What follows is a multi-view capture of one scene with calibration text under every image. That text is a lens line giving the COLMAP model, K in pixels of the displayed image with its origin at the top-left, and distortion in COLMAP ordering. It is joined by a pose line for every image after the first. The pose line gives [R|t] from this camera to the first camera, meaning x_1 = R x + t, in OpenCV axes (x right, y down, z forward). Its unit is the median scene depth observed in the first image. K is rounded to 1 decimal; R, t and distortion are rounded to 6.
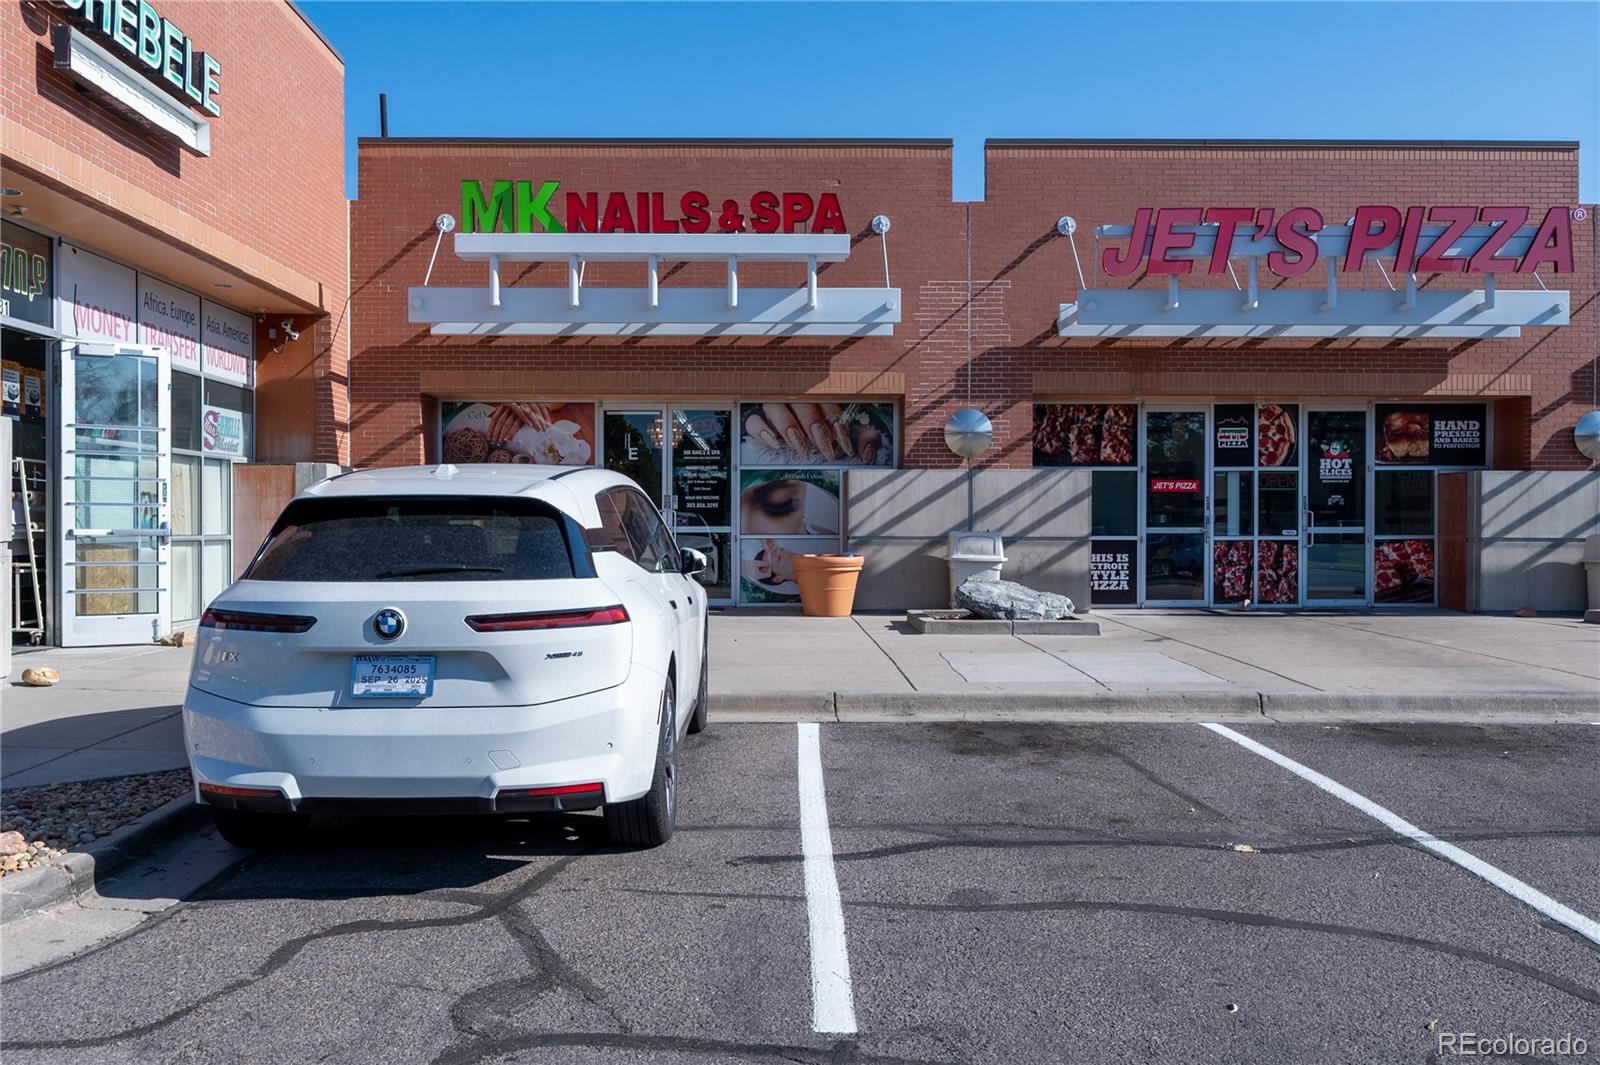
lens RADIAL K [[1389.9, 0, 794.1], [0, 1389.9, 531.8], [0, 0, 1]] dist [0.041359, 0.003780]
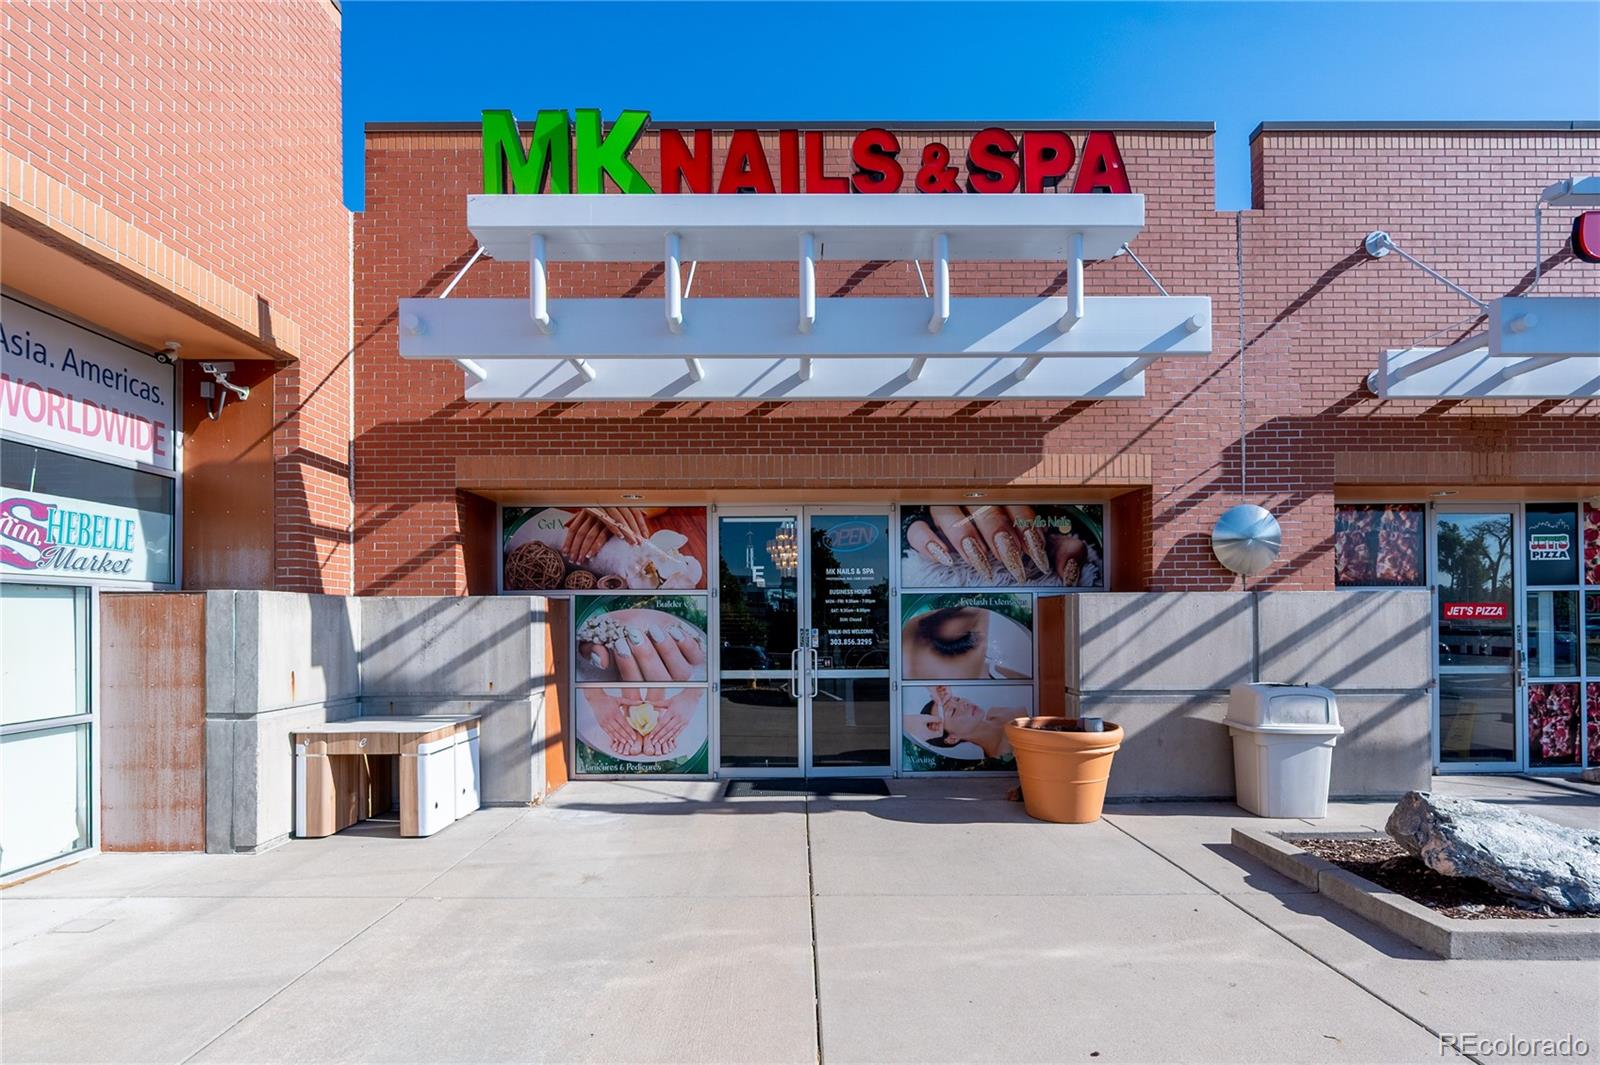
lens RADIAL K [[674.5, 0, 806.9], [0, 674.5, 614.0], [0, 0, 1]] dist [0.004455, 0.002084]
pose [[0.999875, -0.008239, 0.013491, -0.098663], [0.008374, 0.999916, -0.009943, -0.032020], [-0.013408, 0.010055, 0.999860, 0.663420]]
